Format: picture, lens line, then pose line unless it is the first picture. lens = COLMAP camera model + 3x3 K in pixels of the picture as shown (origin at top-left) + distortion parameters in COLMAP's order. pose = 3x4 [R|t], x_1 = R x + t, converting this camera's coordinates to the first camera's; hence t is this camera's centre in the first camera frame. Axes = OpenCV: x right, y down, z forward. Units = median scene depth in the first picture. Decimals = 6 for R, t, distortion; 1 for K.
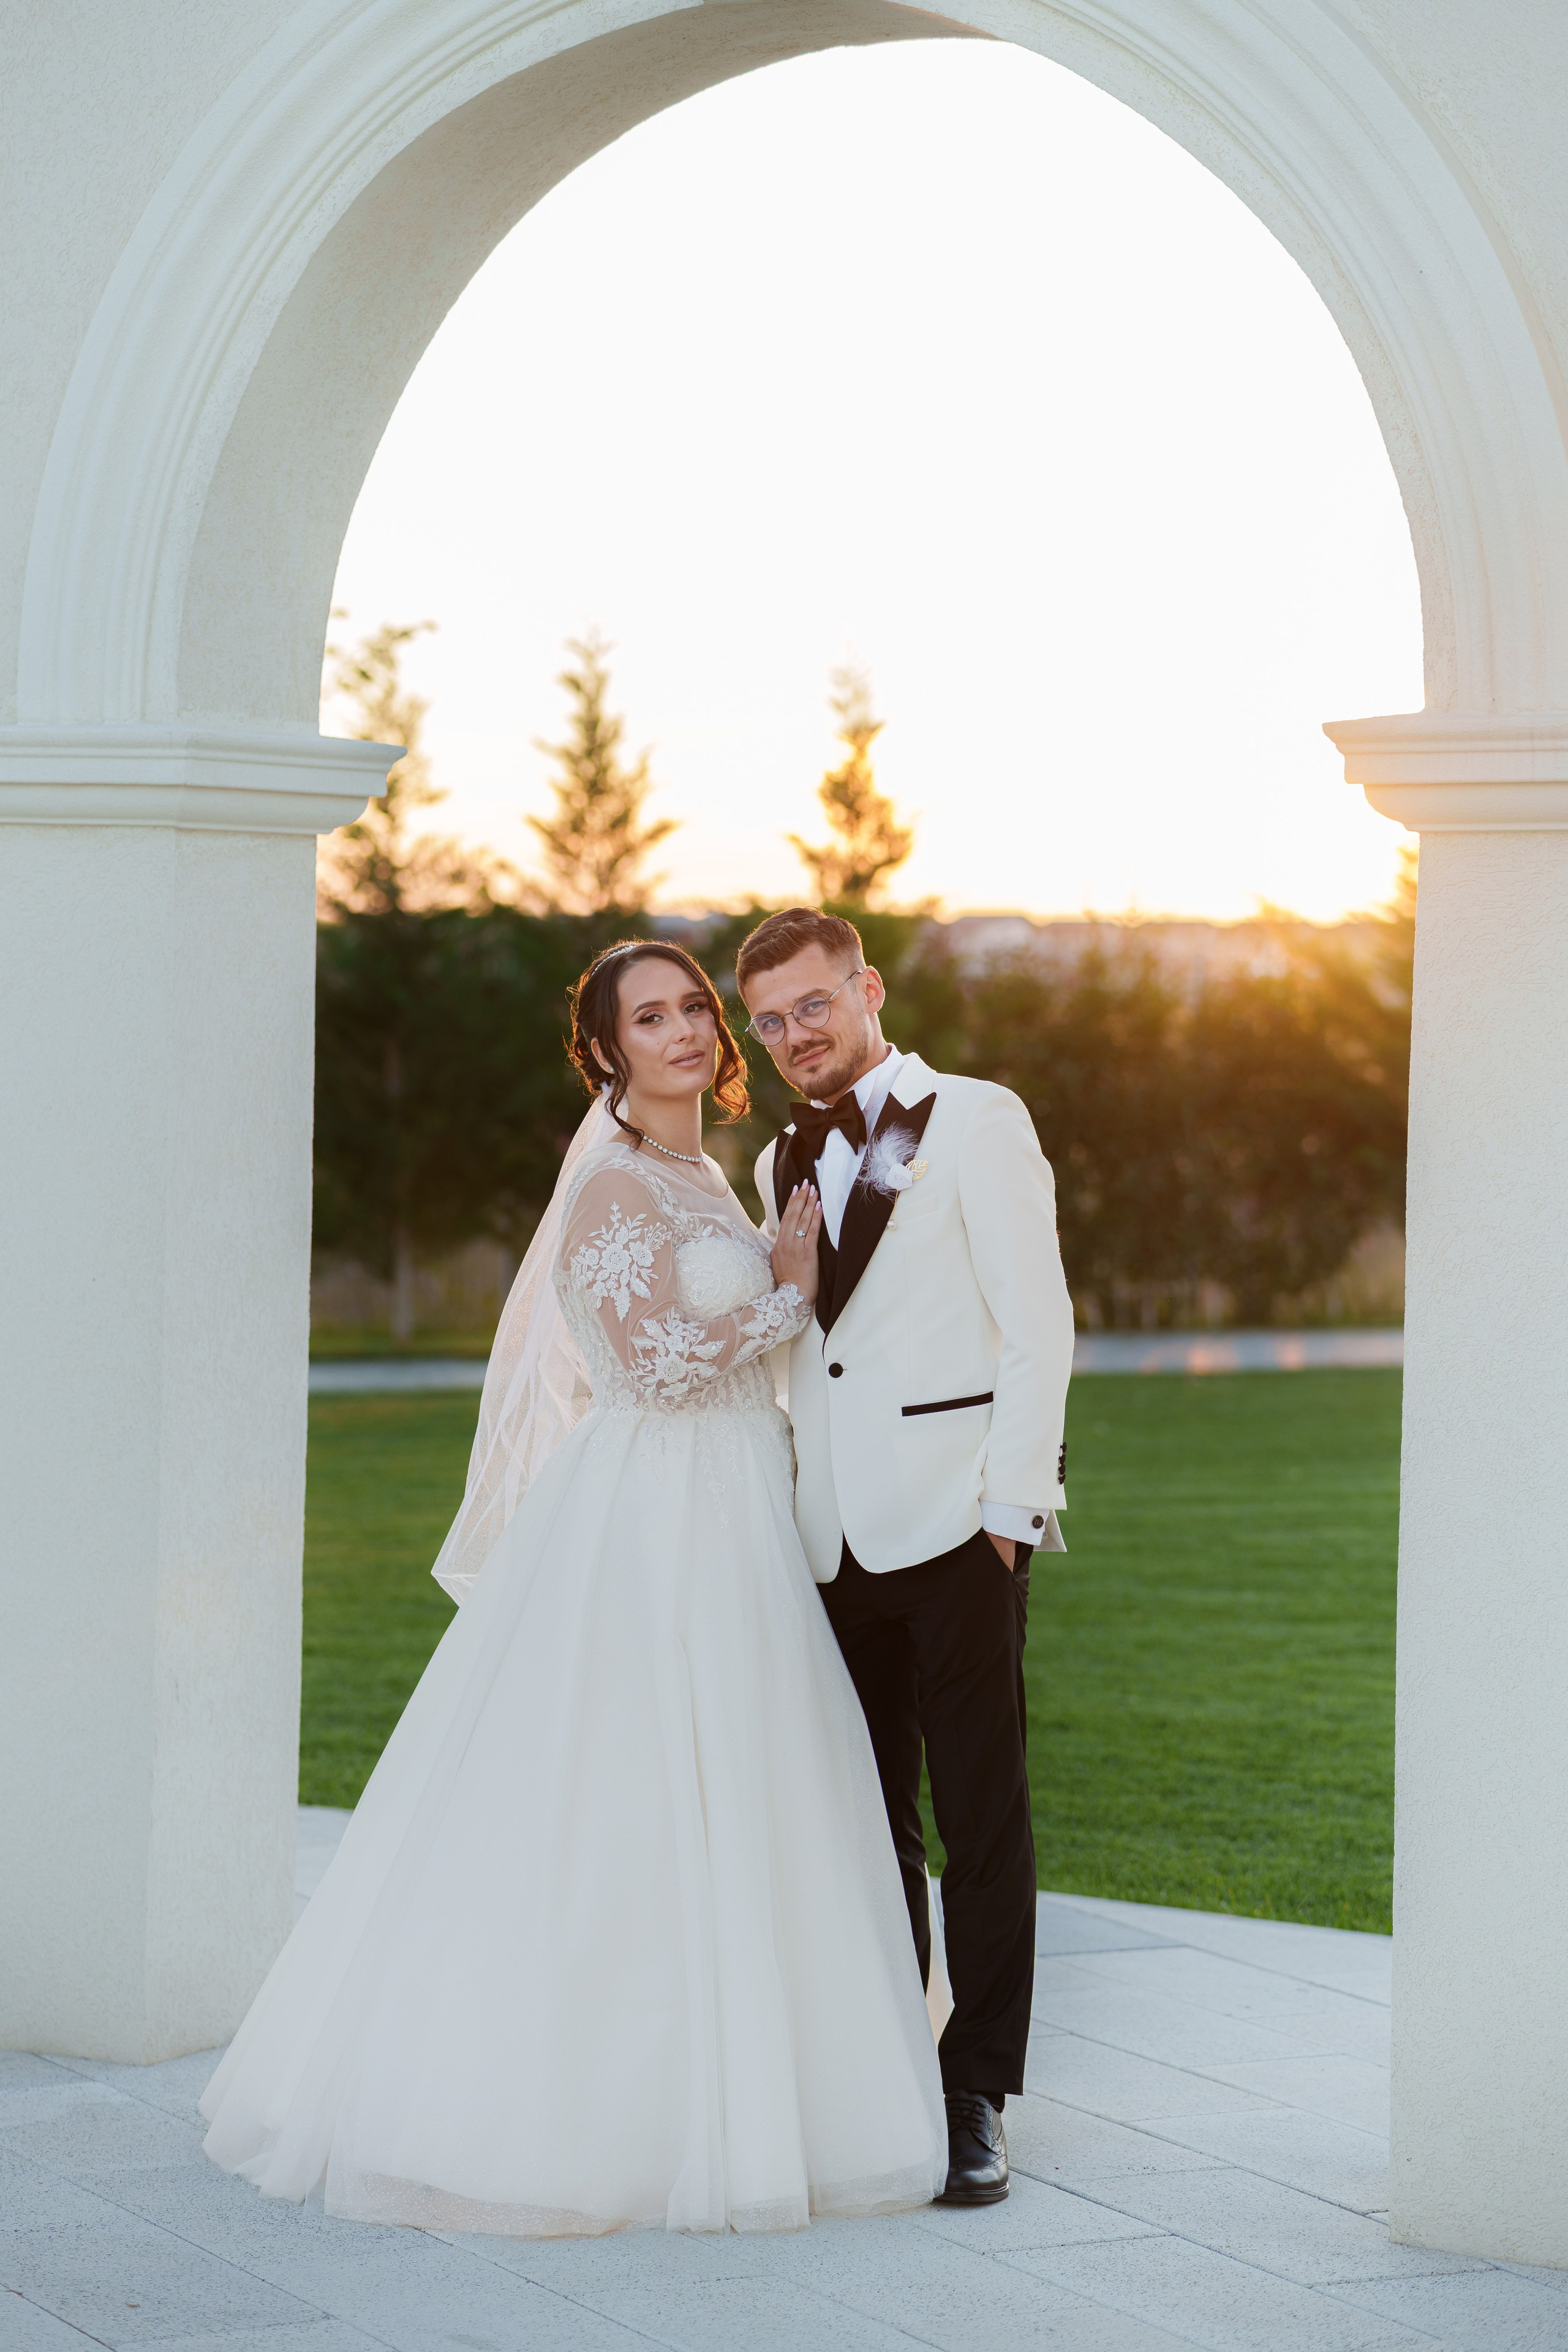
lens RADIAL K [[5592.4, 0, 784.0], [0, 5592.4, 1176.0], [0, 0, 1]] dist [0.673976, -4.325206]
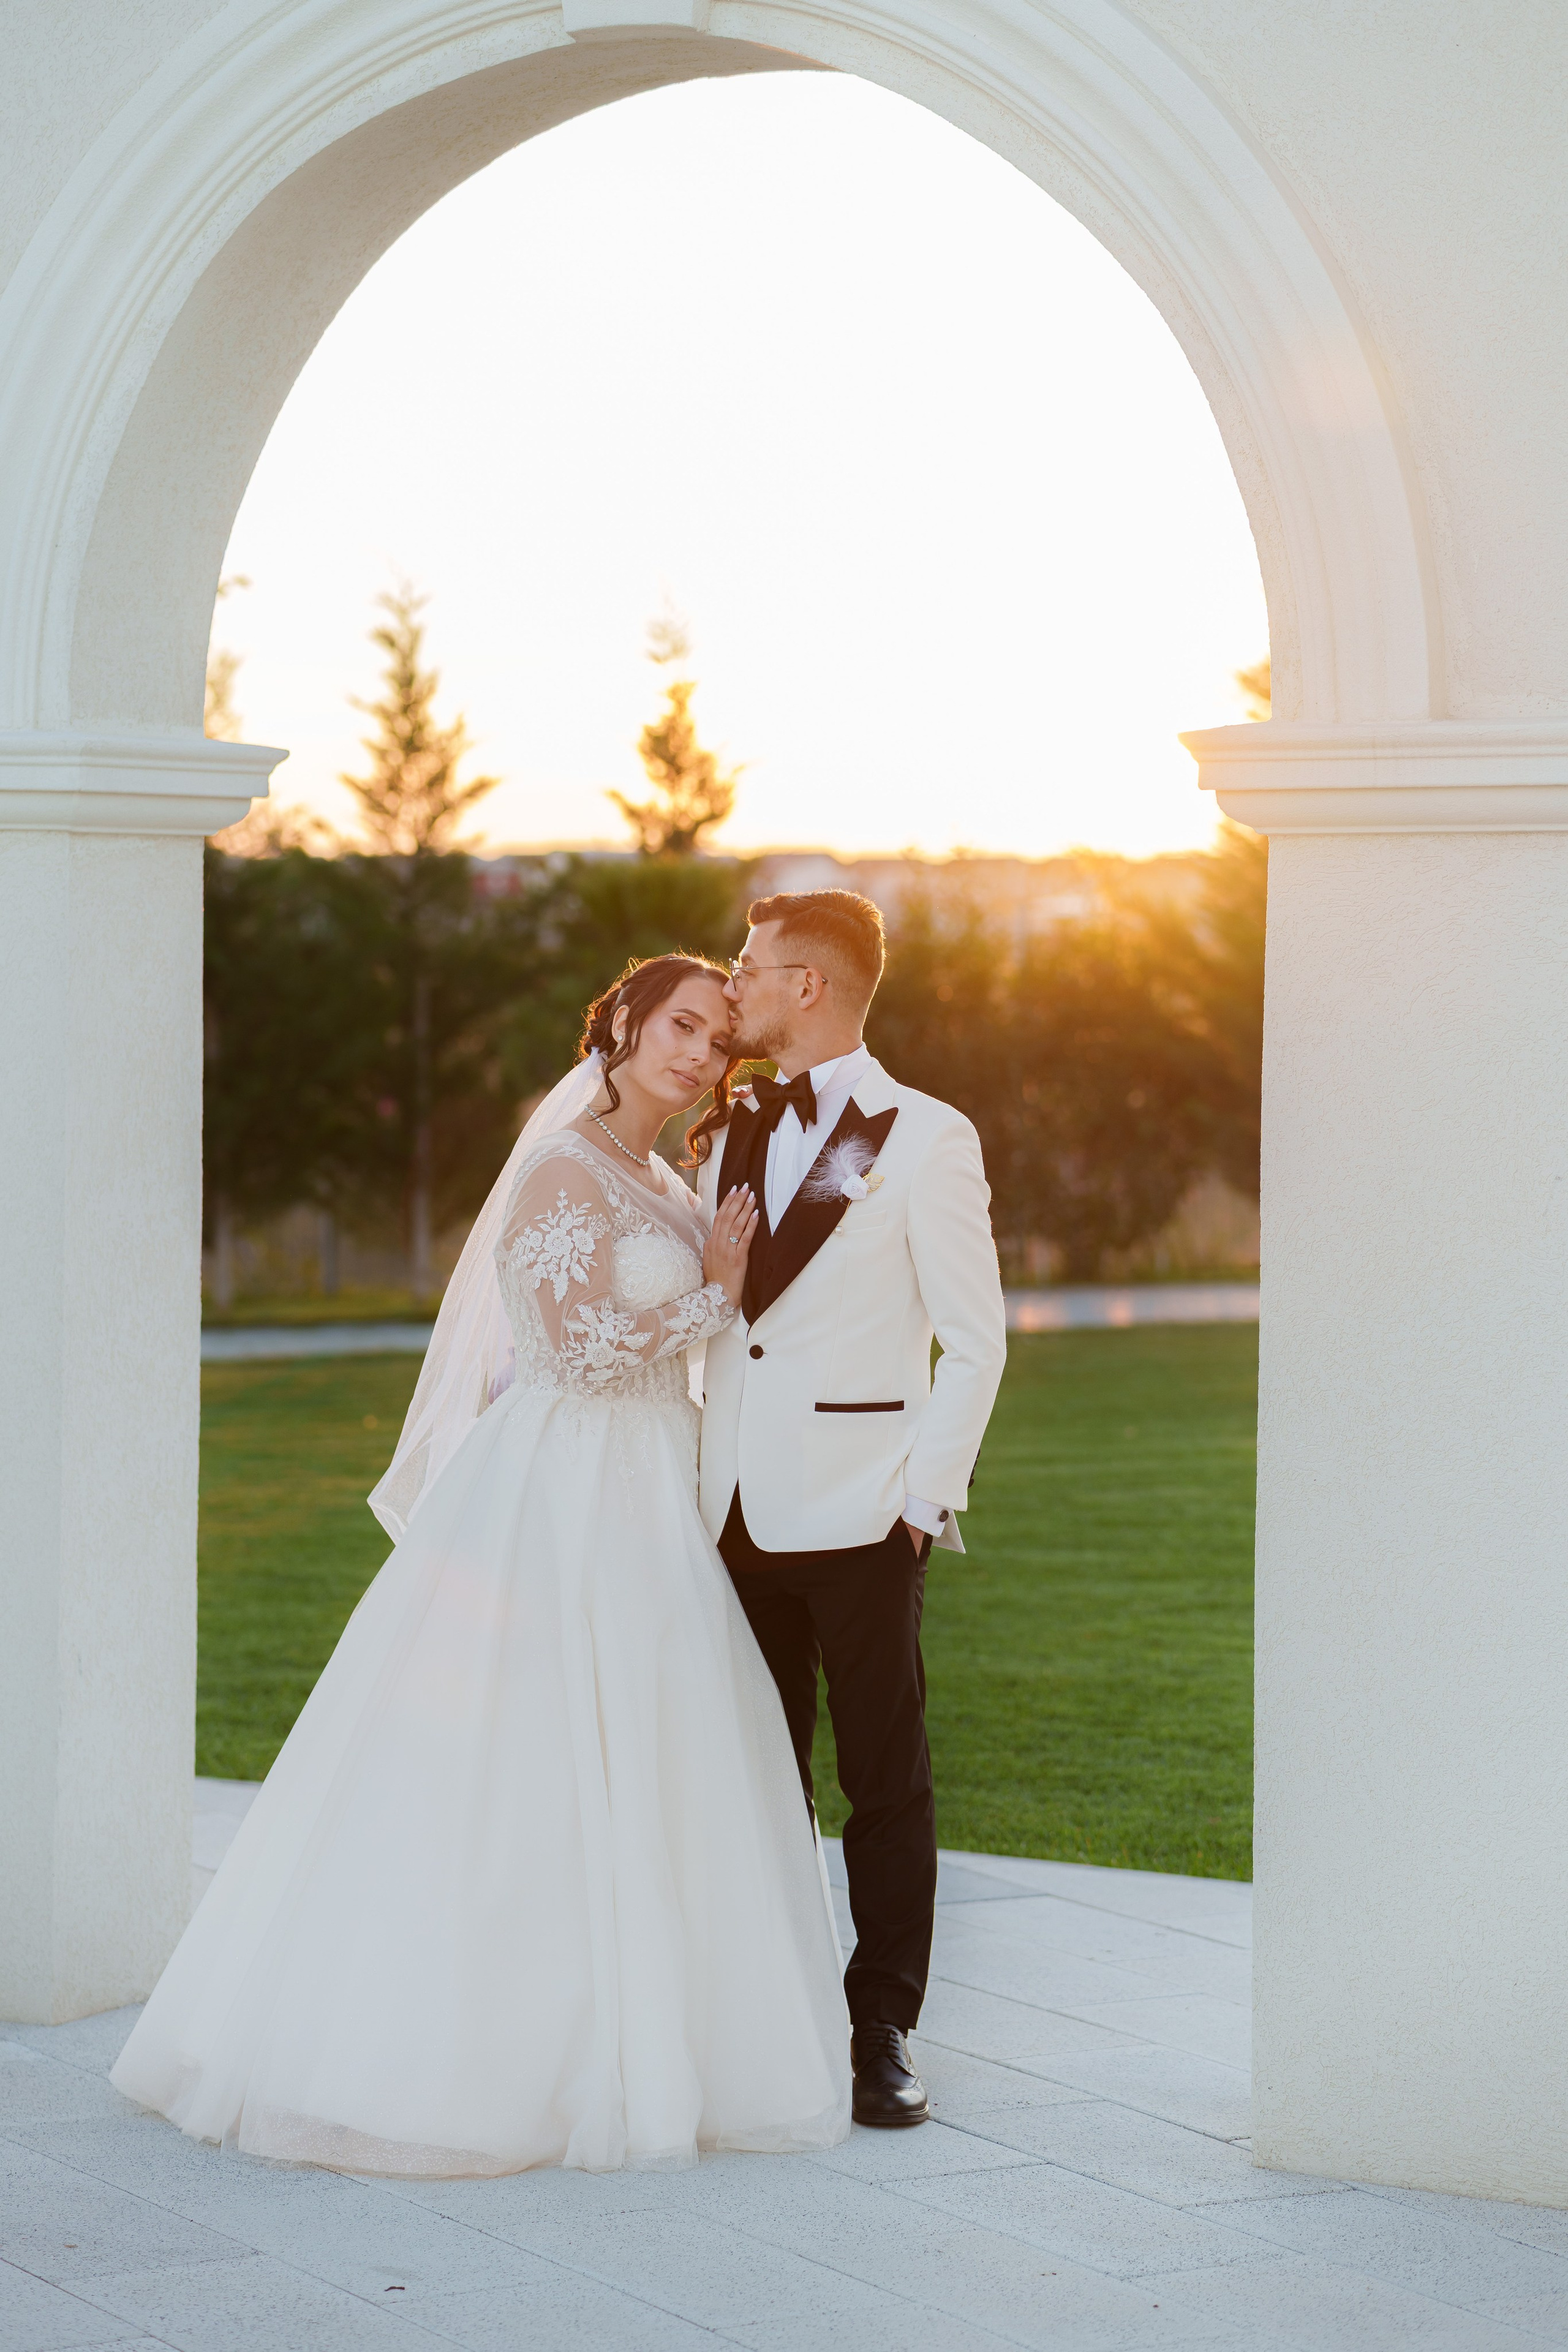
lens RADIAL K [[5797.8, 0, 784.0], [0, 5797.8, 1176.0], [0, 0, 1]] dist [0.641940, -3.708173]
pose [[0.999335, -0.011175, 0.034714, -0.014634], [0.010858, 0.999898, 0.009305, -0.007070], [-0.034814, -0.008921, 0.999354, -0.077129]]
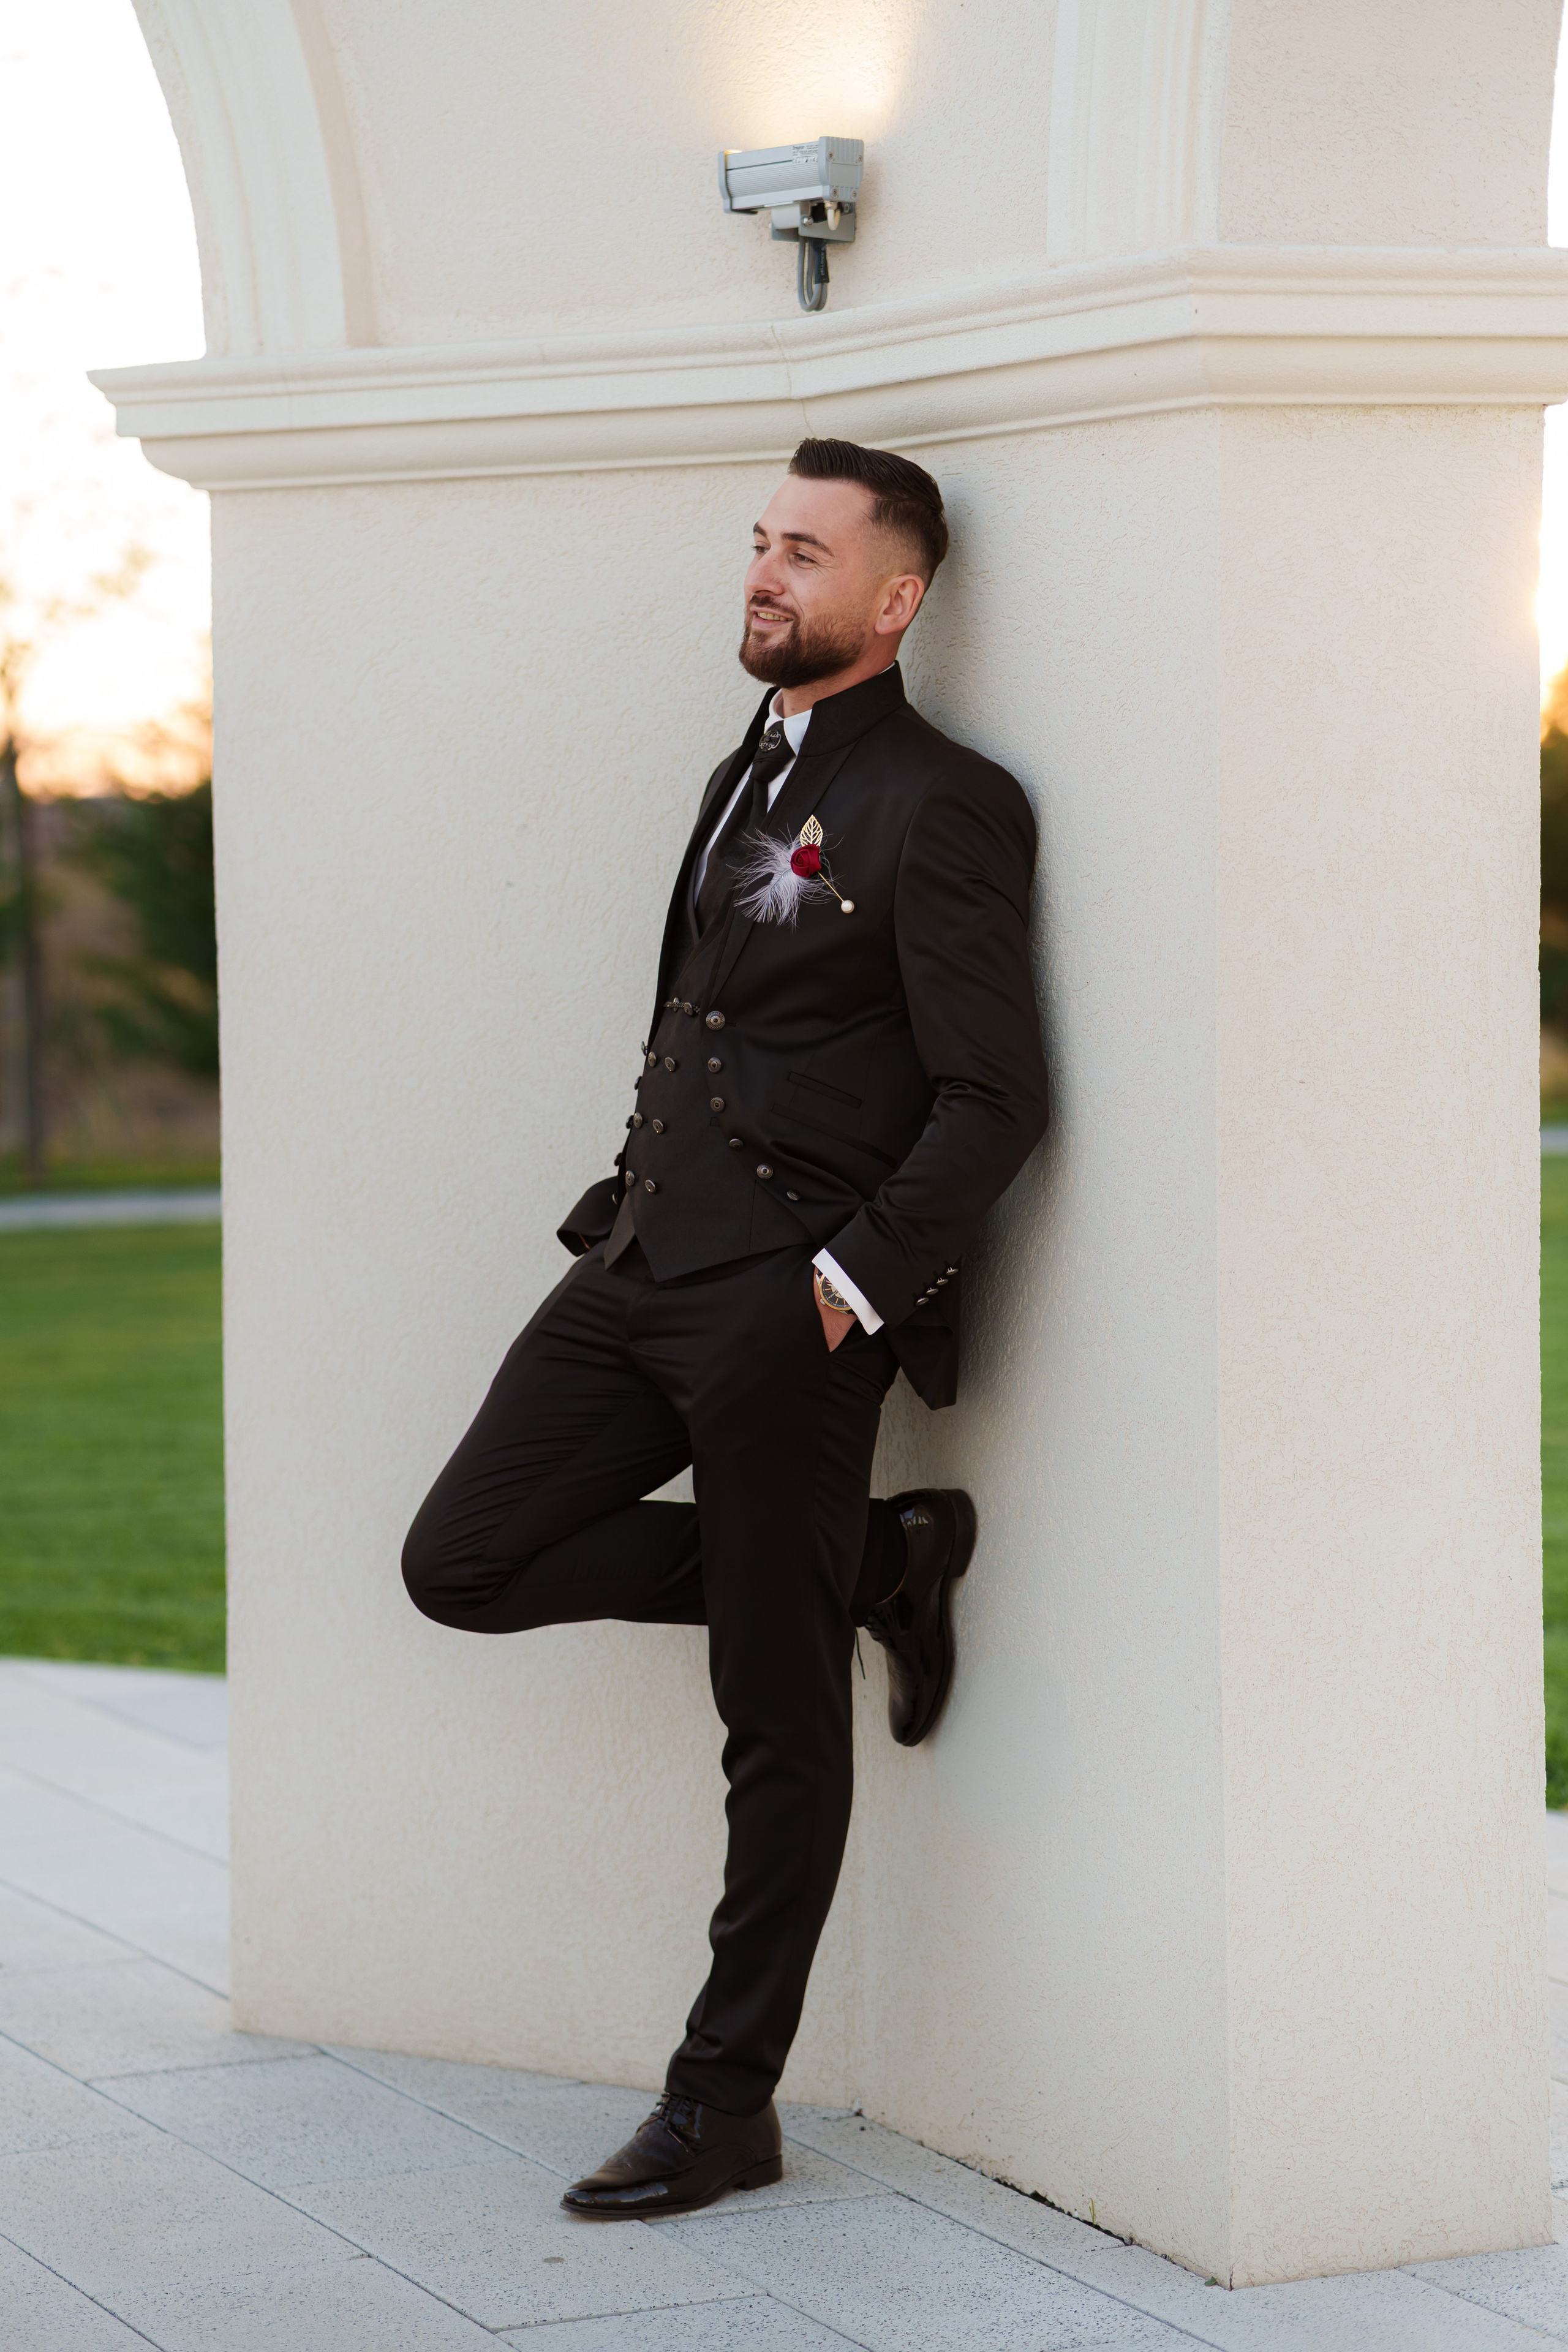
lens RADIAL K [[5592.4, 0, 784.0], [0, 5592.4, 1176.0], [0, 0, 1]] dist [0.673976, -4.325206]
pose [[0.997860, -0.029744, -0.058228, 0.220988], [0.031290, 0.999177, 0.025812, 0.024470], [0.057412, -0.027578, 0.997970, 0.081775]]
